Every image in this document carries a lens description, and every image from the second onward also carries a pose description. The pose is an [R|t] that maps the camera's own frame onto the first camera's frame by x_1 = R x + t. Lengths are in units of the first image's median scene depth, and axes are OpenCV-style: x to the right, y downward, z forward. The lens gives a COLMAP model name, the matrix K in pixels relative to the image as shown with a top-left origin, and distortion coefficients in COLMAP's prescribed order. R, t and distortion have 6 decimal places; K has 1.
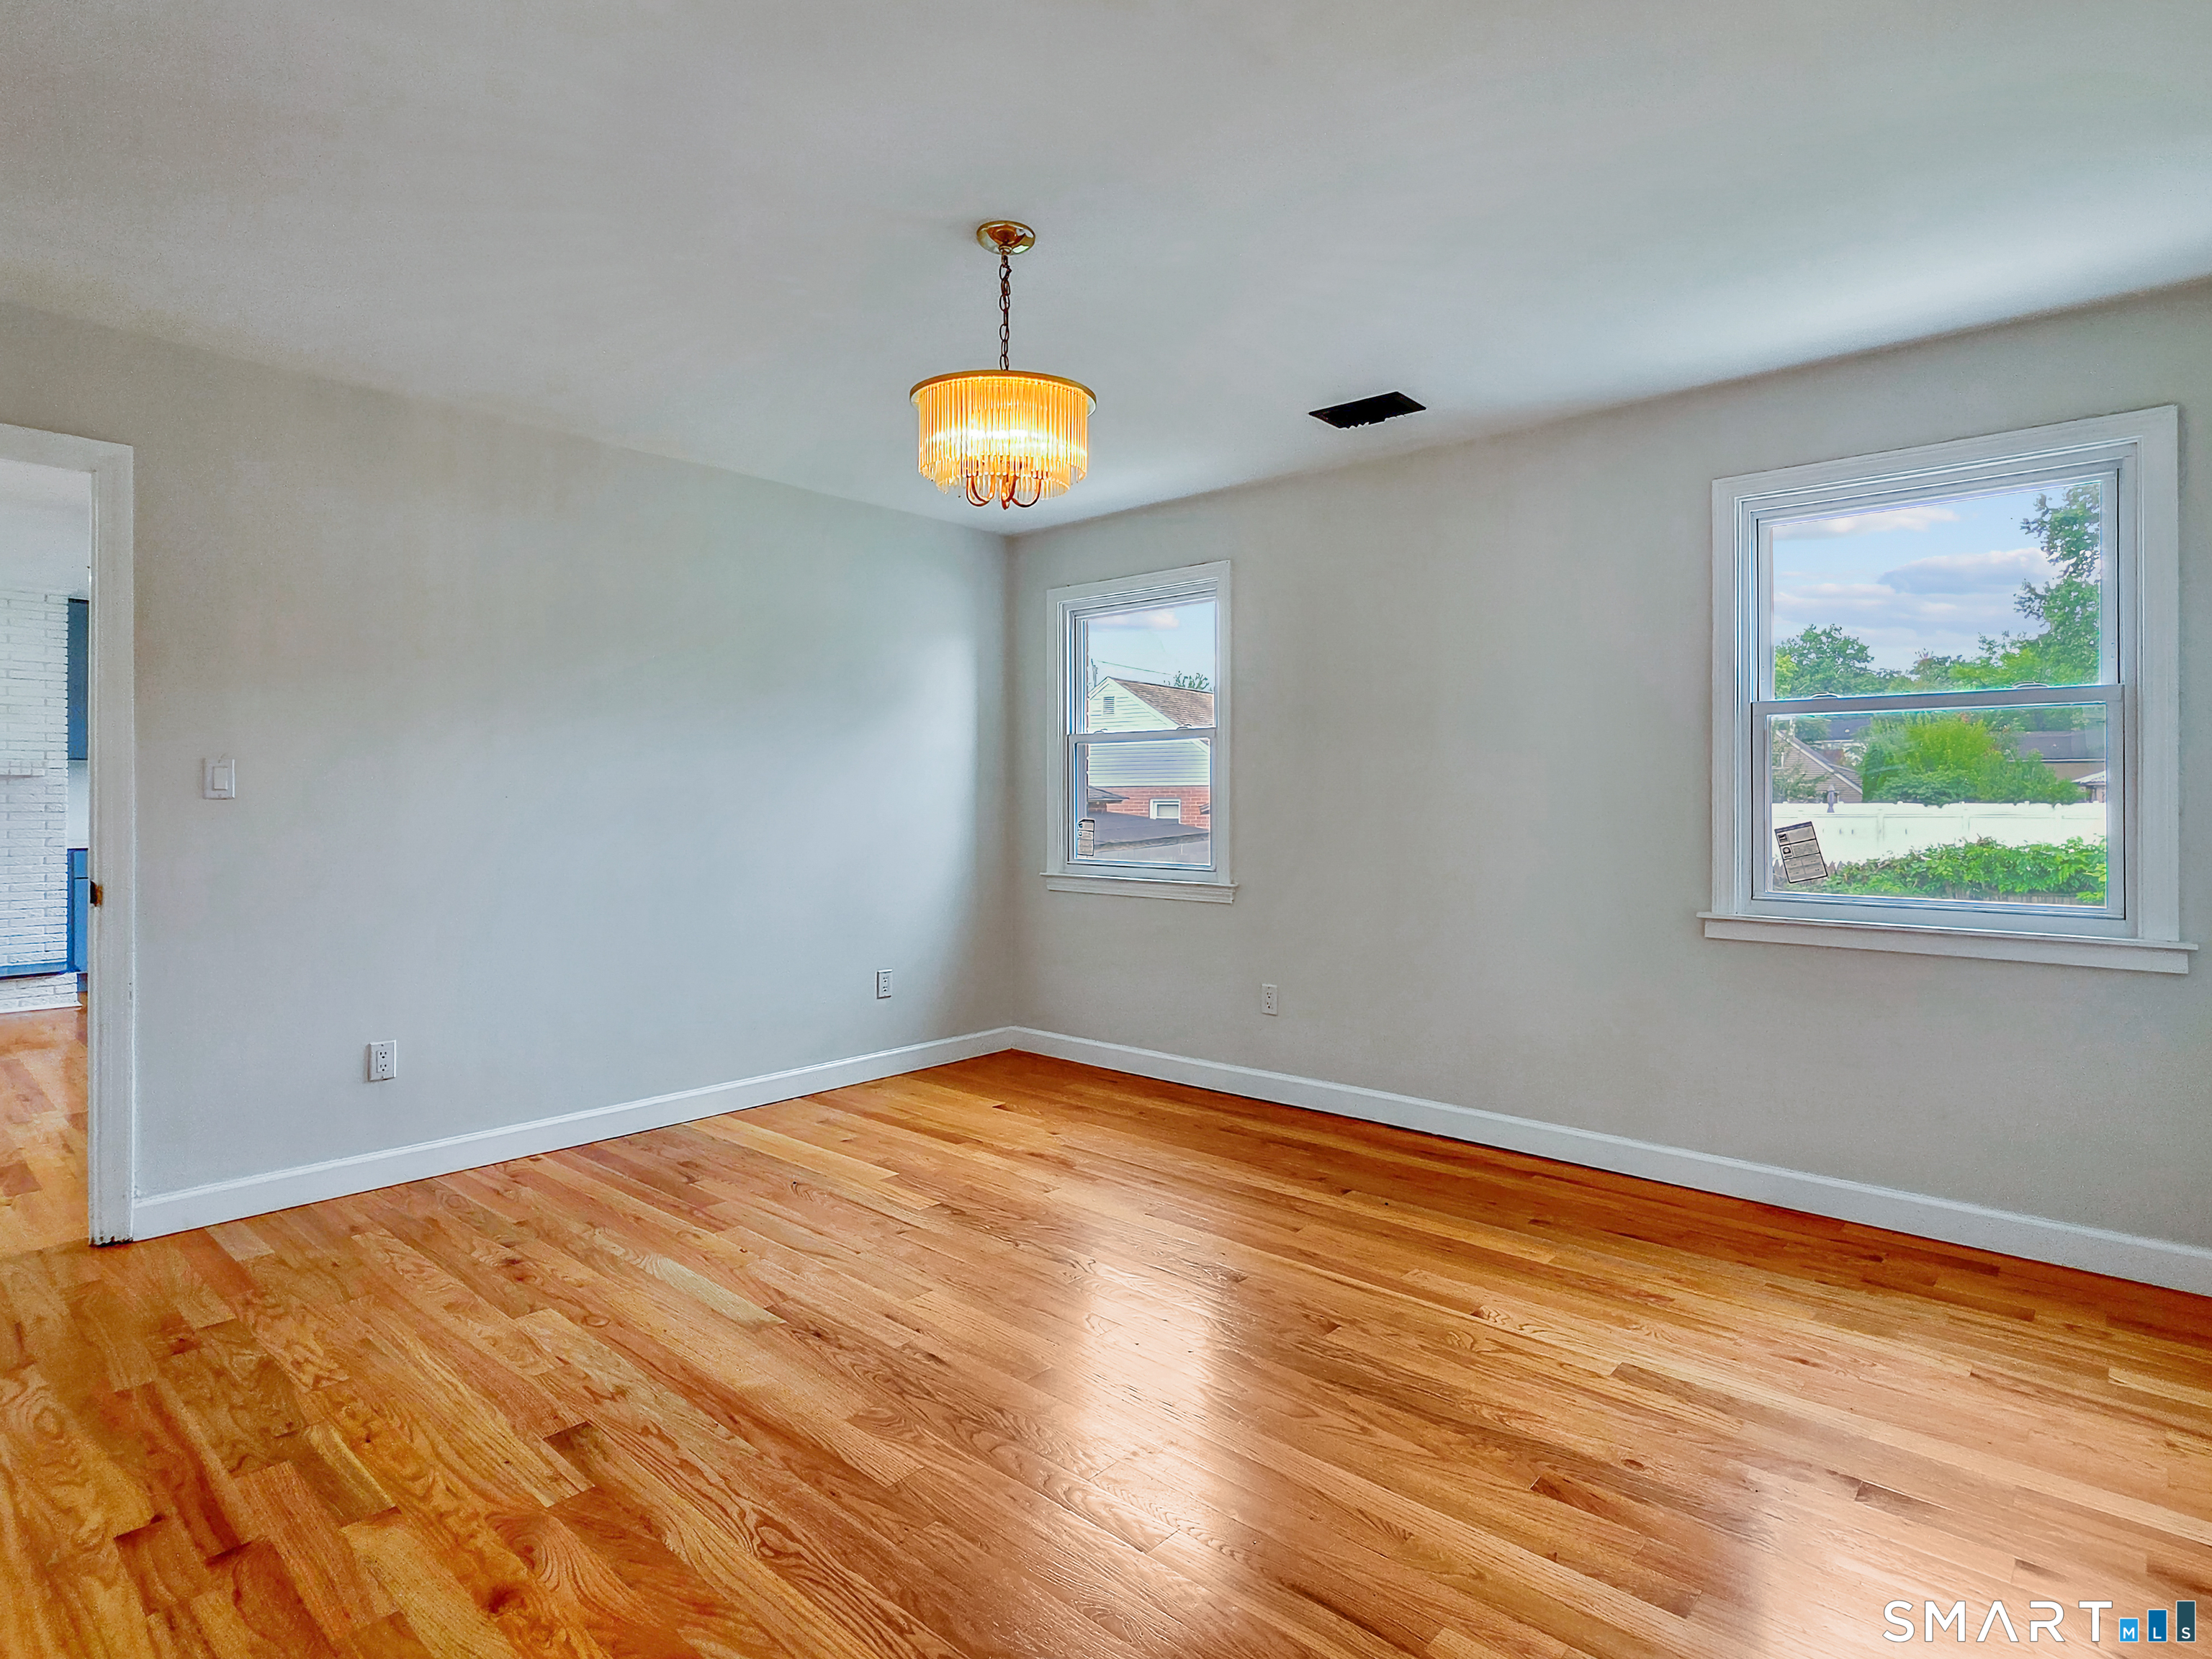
lens RADIAL K [[1158.2, 0, 1121.0], [0, 1158.2, 805.4], [0, 0, 1]] dist [-0.005546, -0.001839]
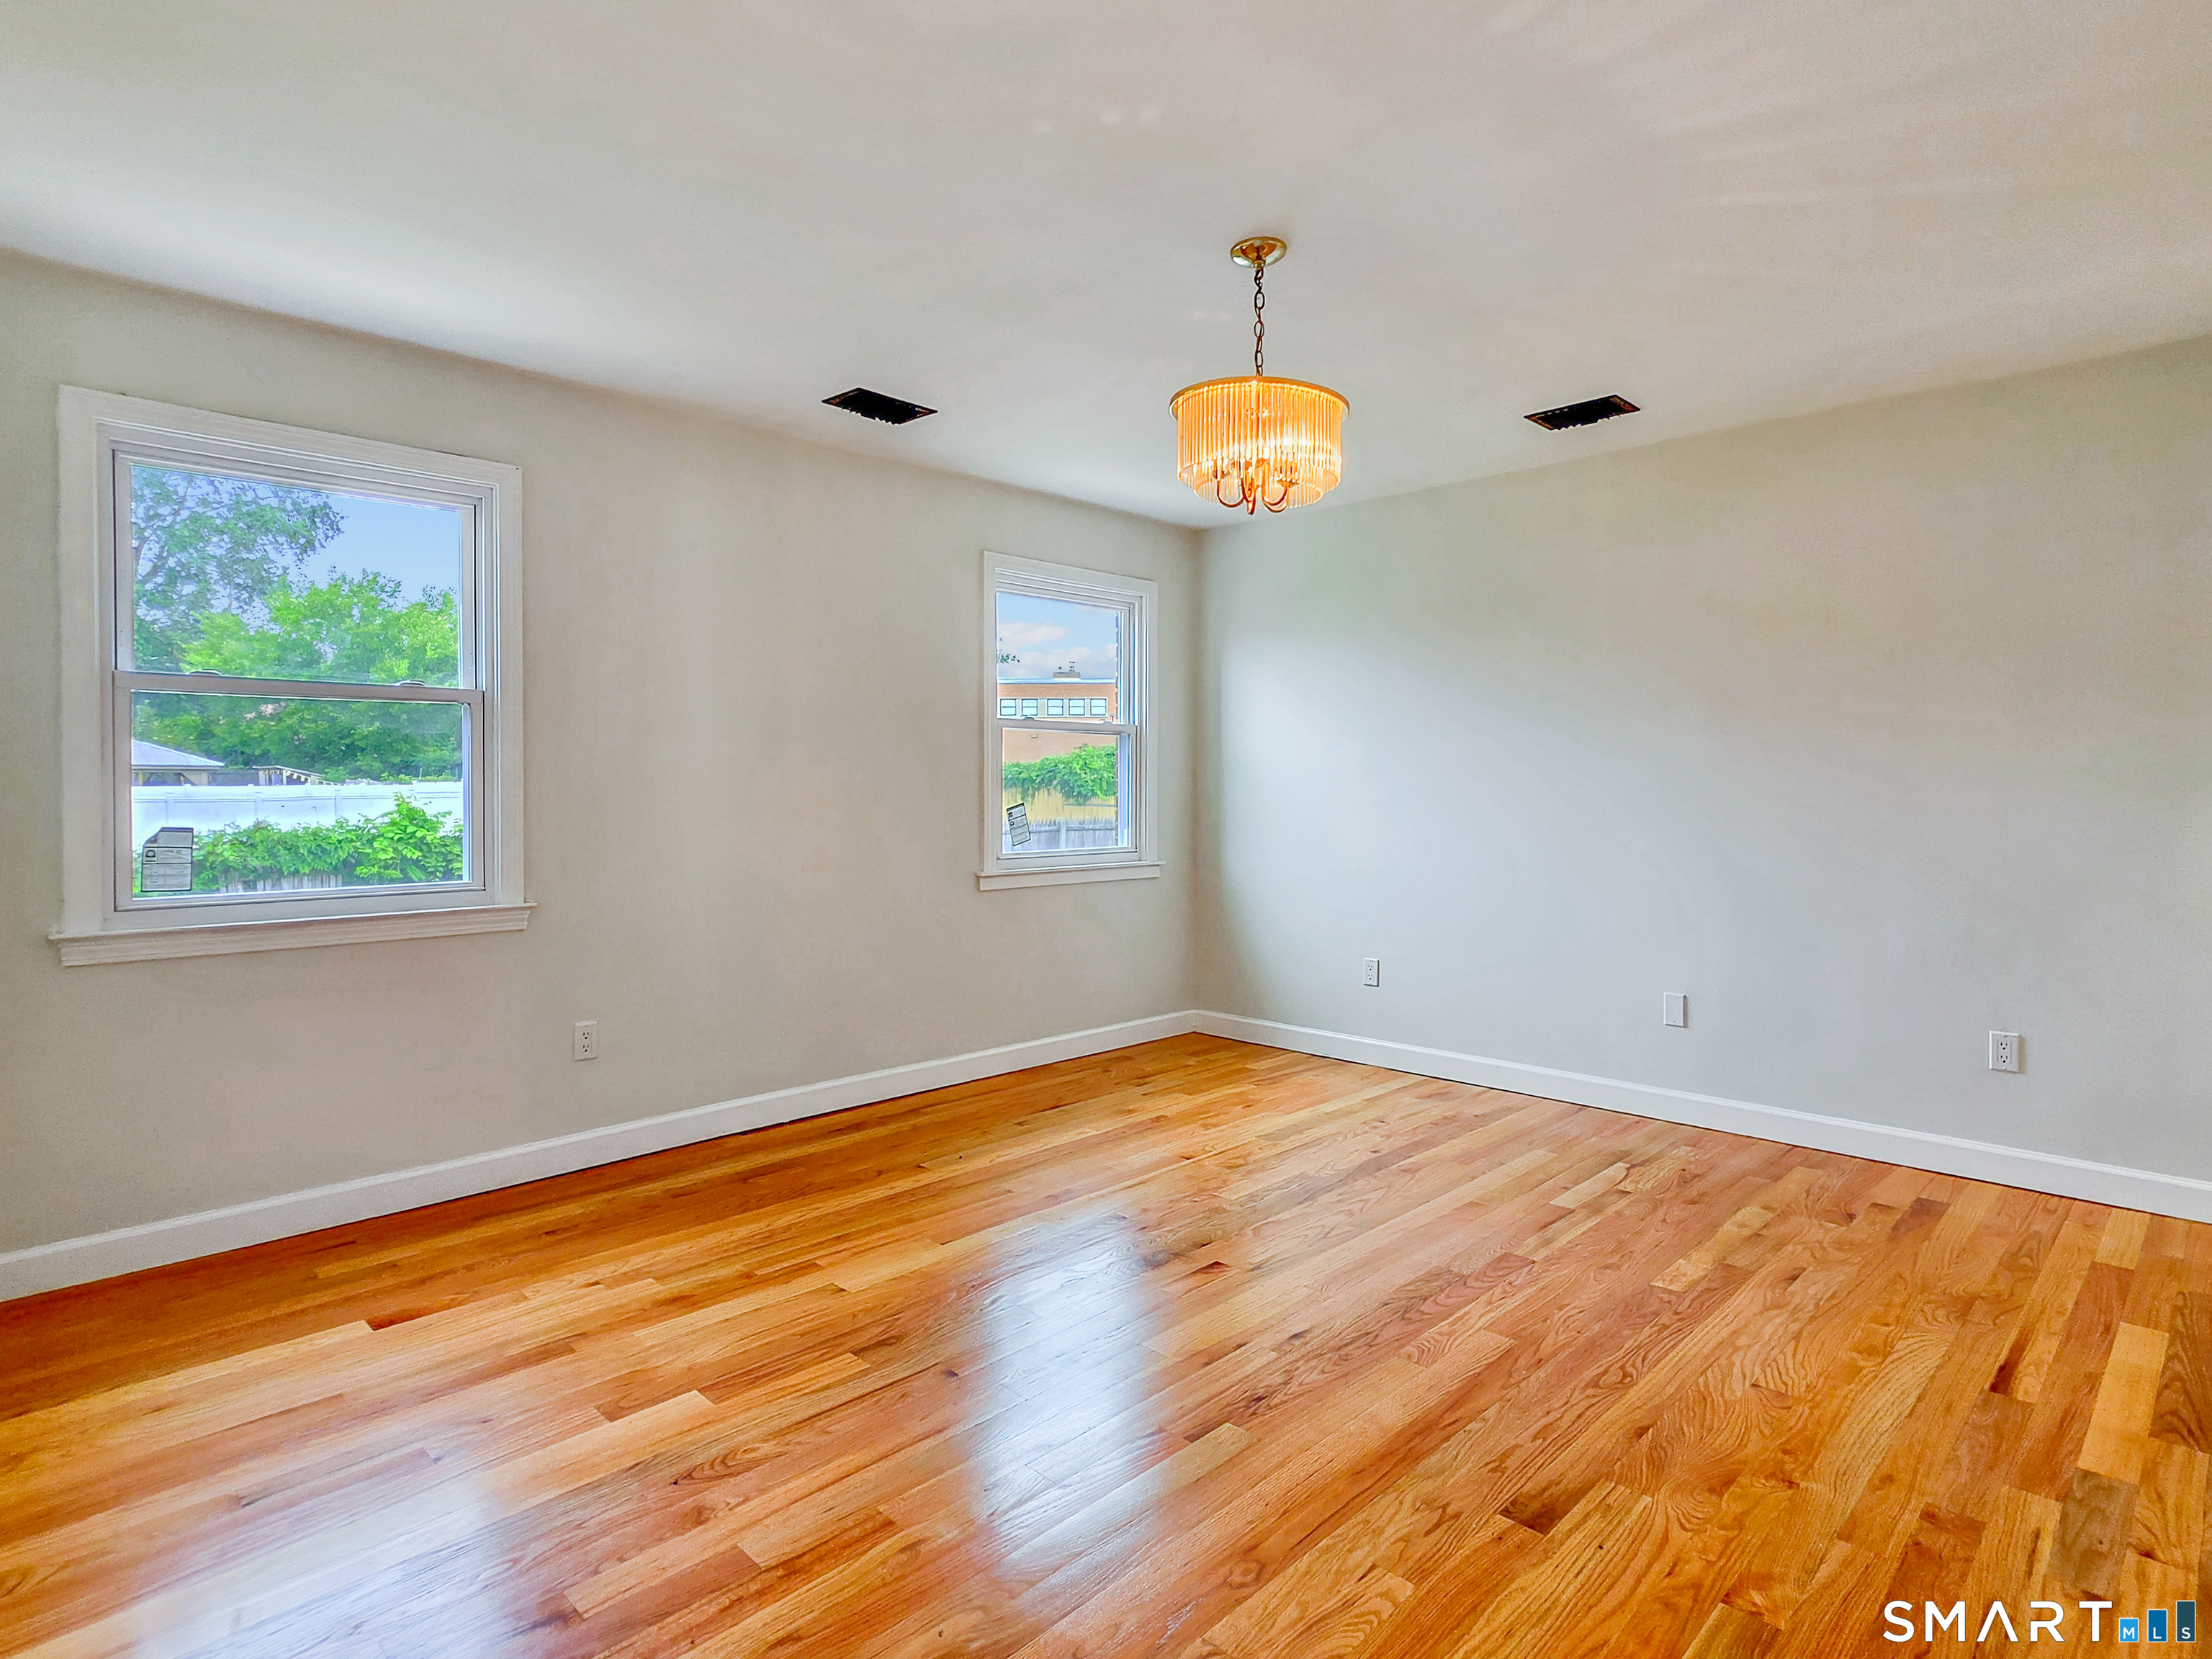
lens RADIAL K [[1158.2, 0, 1115.4], [0, 1158.2, 815.3], [0, 0, 1]] dist [-0.005546, -0.001839]
pose [[0.065277, -0.027349, 0.997492, -0.820819], [0.004745, 0.999622, 0.027097, -0.008293], [-0.997856, 0.002964, 0.065382, 0.758399]]
